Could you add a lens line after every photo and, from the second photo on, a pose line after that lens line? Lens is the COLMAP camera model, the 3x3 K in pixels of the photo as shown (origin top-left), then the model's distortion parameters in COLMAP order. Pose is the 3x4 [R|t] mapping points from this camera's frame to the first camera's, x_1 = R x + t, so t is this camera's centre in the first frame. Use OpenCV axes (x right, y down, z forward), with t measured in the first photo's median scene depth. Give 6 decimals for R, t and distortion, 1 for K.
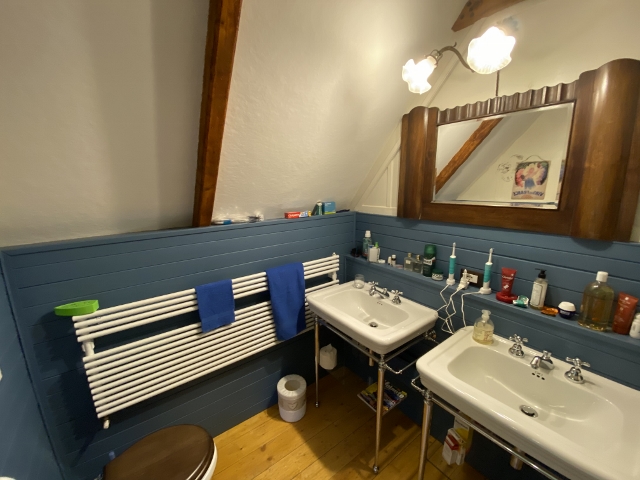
lens RADIAL K [[259.6, 0, 319.6], [0, 259.6, 239.4], [0, 0, 1]] dist [0.018148, -0.019082]
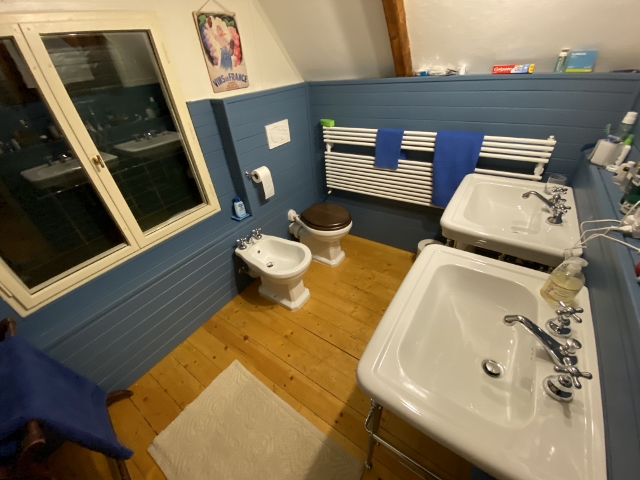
lens RADIAL K [[259.6, 0, 319.8], [0, 259.6, 240.8], [0, 0, 1]] dist [0.018148, -0.019082]
pose [[0.314575, 0.536465, -0.783101, 0.822866], [-0.121935, 0.840986, 0.527138, -0.003733], [0.941368, -0.070337, 0.329967, 0.223739]]
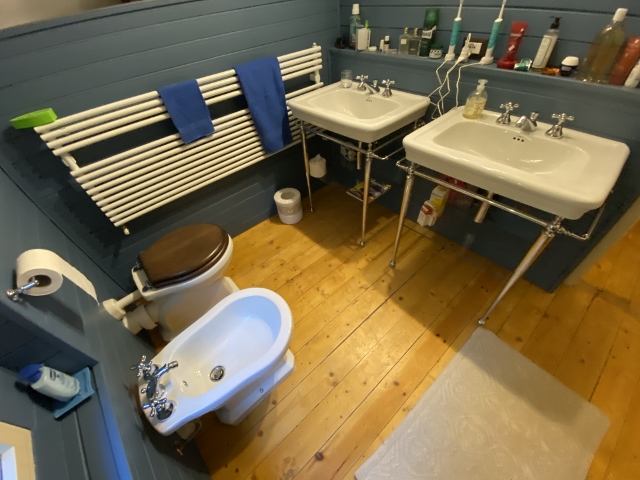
lens RADIAL K [[259.6, 0, 320.0], [0, 259.6, 240.6], [0, 0, 1]] dist [0.018148, -0.019082]
pose [[0.994233, -0.106810, 0.009610, 0.000127], [0.084297, 0.833766, 0.545645, 0.181269], [-0.066293, -0.541688, 0.837961, -0.031038]]
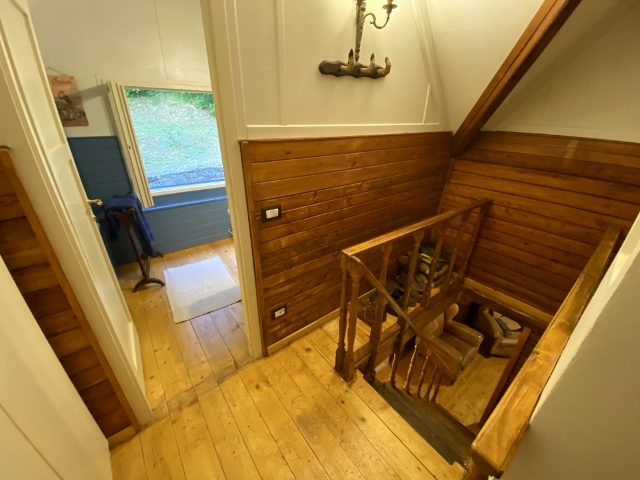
lens RADIAL K [[259.6, 0, 318.7], [0, 259.6, 240.2], [0, 0, 1]] dist [0.018148, -0.019082]
pose [[0.020899, 0.441195, -0.897168, 2.013556], [-0.222720, 0.876869, 0.426024, -0.124448], [0.974659, 0.190914, 0.116588, 0.799034]]
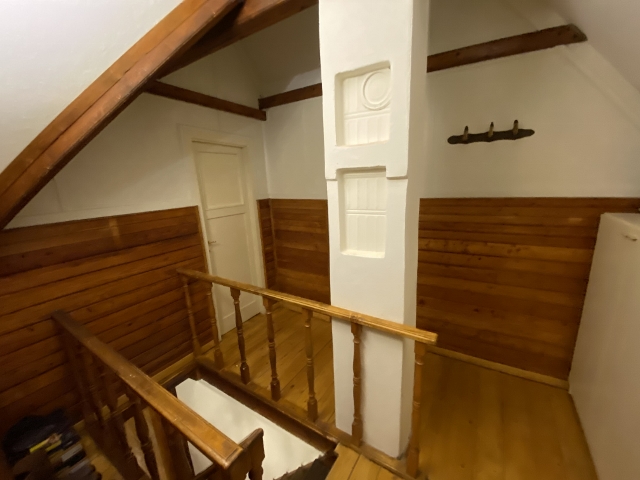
lens RADIAL K [[259.6, 0, 322.9], [0, 259.6, 238.0], [0, 0, 1]] dist [0.018148, -0.019082]
pose [[0.932800, -0.120508, 0.339651, 1.182445], [0.113539, 0.992712, 0.040395, -0.131621], [-0.342043, 0.000883, 0.939684, 0.456373]]
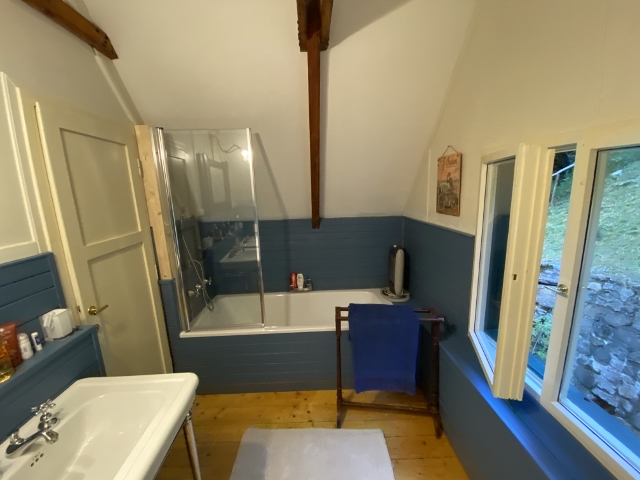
lens RADIAL K [[259.6, 0, 319.5], [0, 259.6, 238.8], [0, 0, 1]] dist [0.018148, -0.019082]
pose [[-0.814852, -0.077661, 0.574443, -0.146516], [0.156549, 0.924679, 0.347076, -0.146543], [-0.558130, 0.372744, -0.741318, 0.665392]]
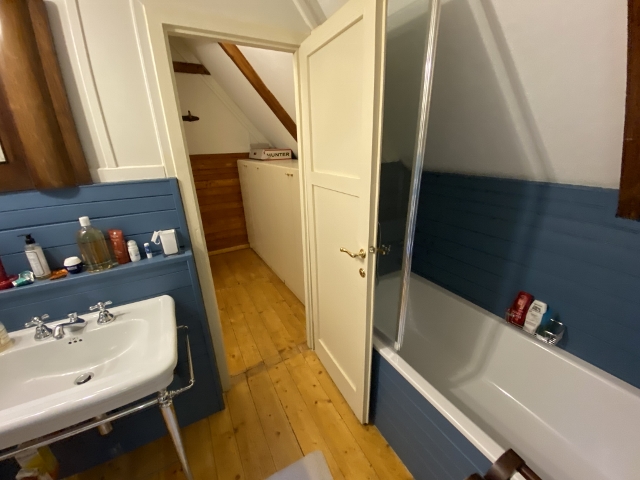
lens RADIAL K [[259.6, 0, 320.0], [0, 259.6, 239.2], [0, 0, 1]] dist [0.018148, -0.019082]
pose [[0.139213, -0.337242, 0.931068, 0.175048], [0.228030, 0.925873, 0.301266, 0.083732], [-0.963651, 0.170371, 0.205795, -0.083774]]
